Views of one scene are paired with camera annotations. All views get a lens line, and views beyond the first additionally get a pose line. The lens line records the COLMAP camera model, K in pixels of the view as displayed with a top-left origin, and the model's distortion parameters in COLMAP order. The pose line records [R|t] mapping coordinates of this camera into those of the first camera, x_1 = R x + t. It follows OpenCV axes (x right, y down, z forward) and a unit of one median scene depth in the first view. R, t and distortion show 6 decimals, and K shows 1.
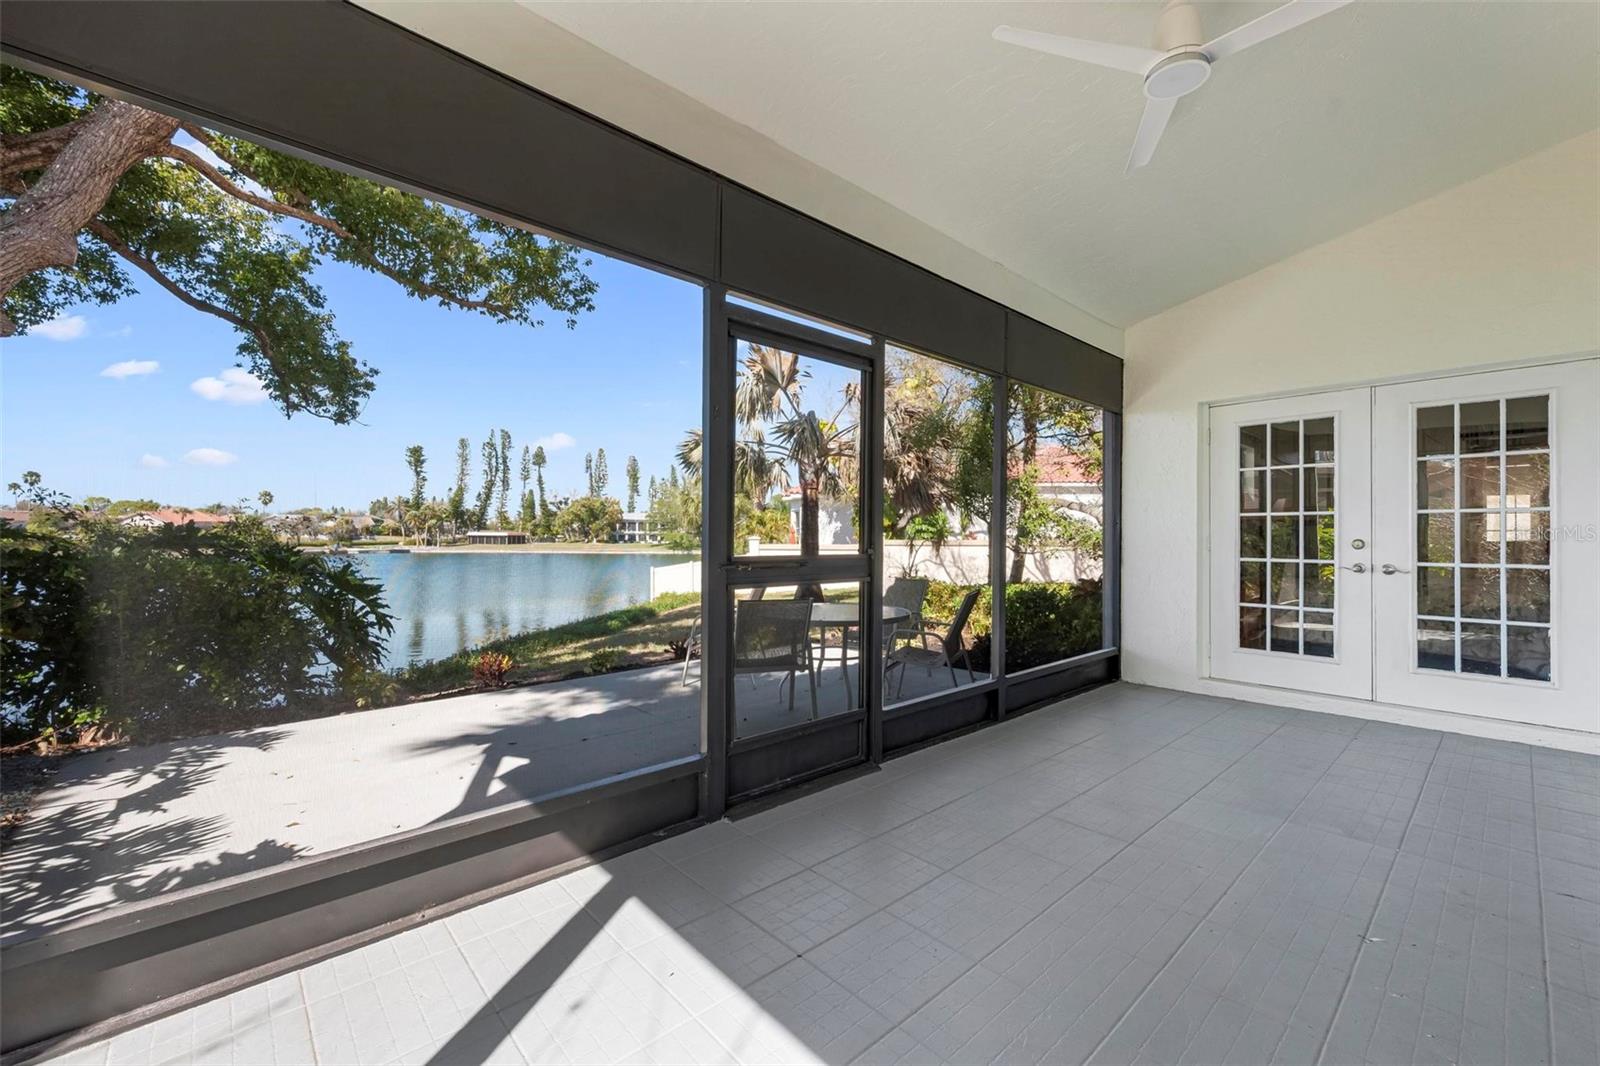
lens RADIAL K [[668.5, 0, 808.3], [0, 668.5, 533.1], [0, 0, 1]] dist [-0.001554, 0.000318]
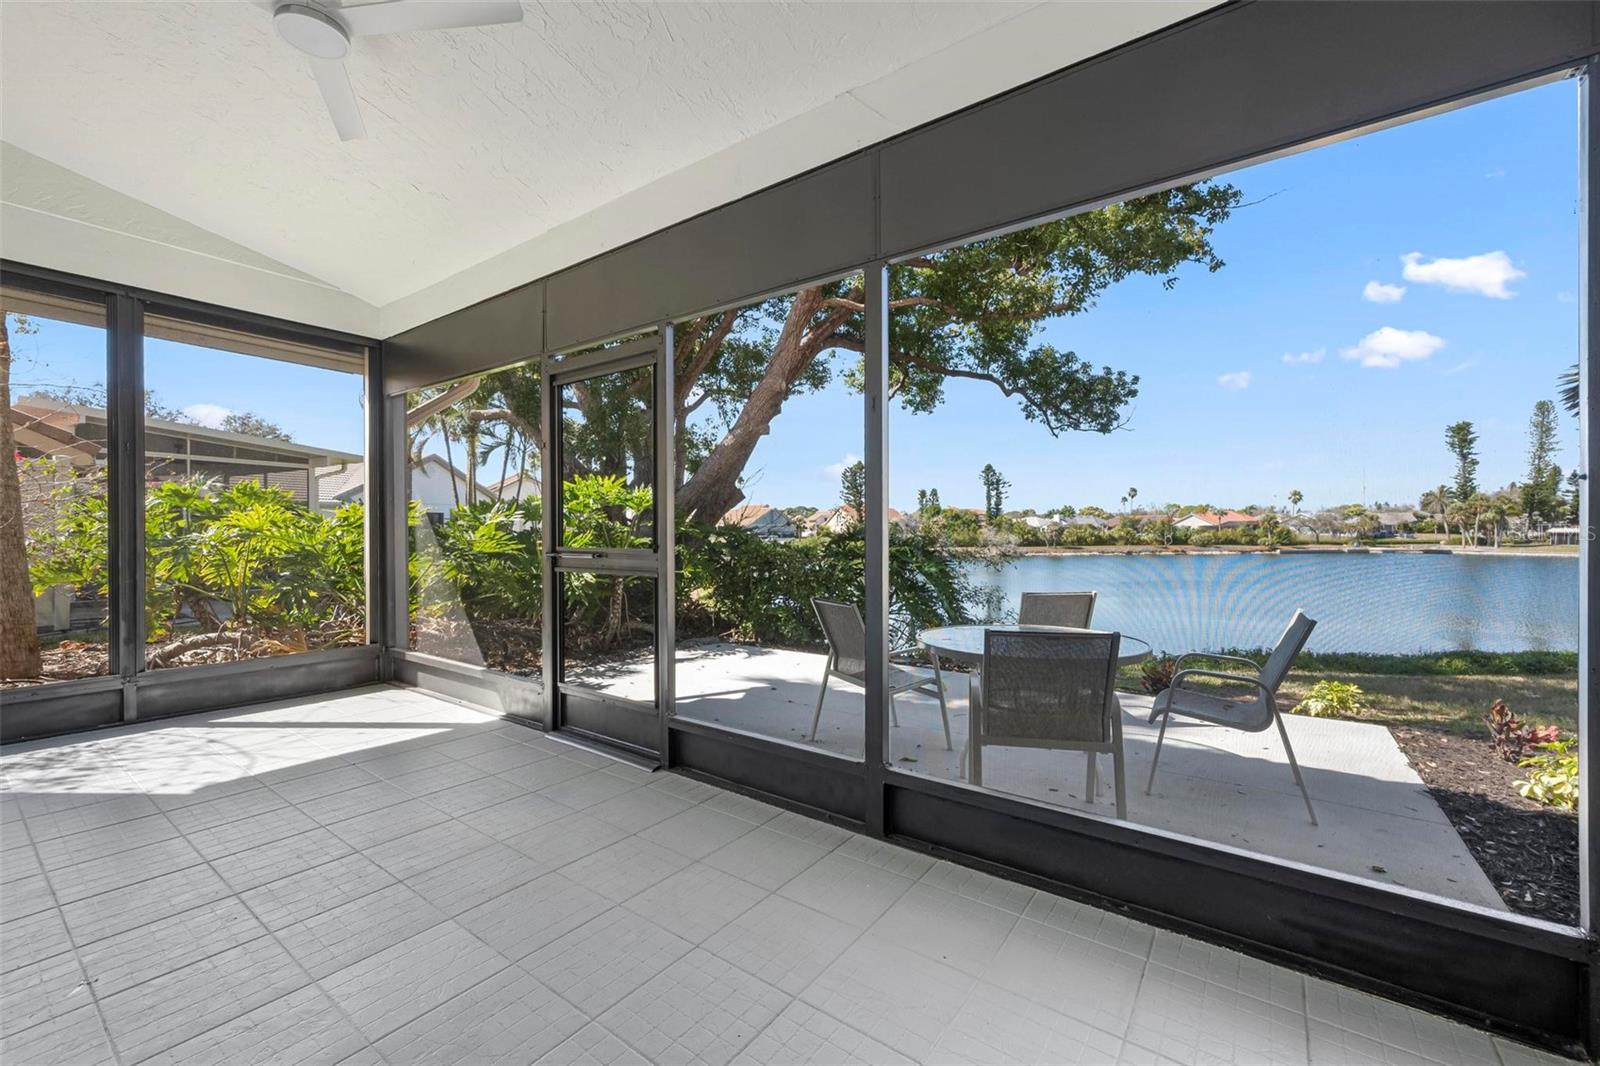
lens RADIAL K [[668.5, 0, 799.3], [0, 668.5, 530.9], [0, 0, 1]] dist [-0.001554, 0.000318]
pose [[0.179686, -0.006767, -0.983701, 0.462397], [0.006126, 0.999965, -0.005760, 0.004779], [0.983705, -0.004991, 0.179721, 0.436840]]
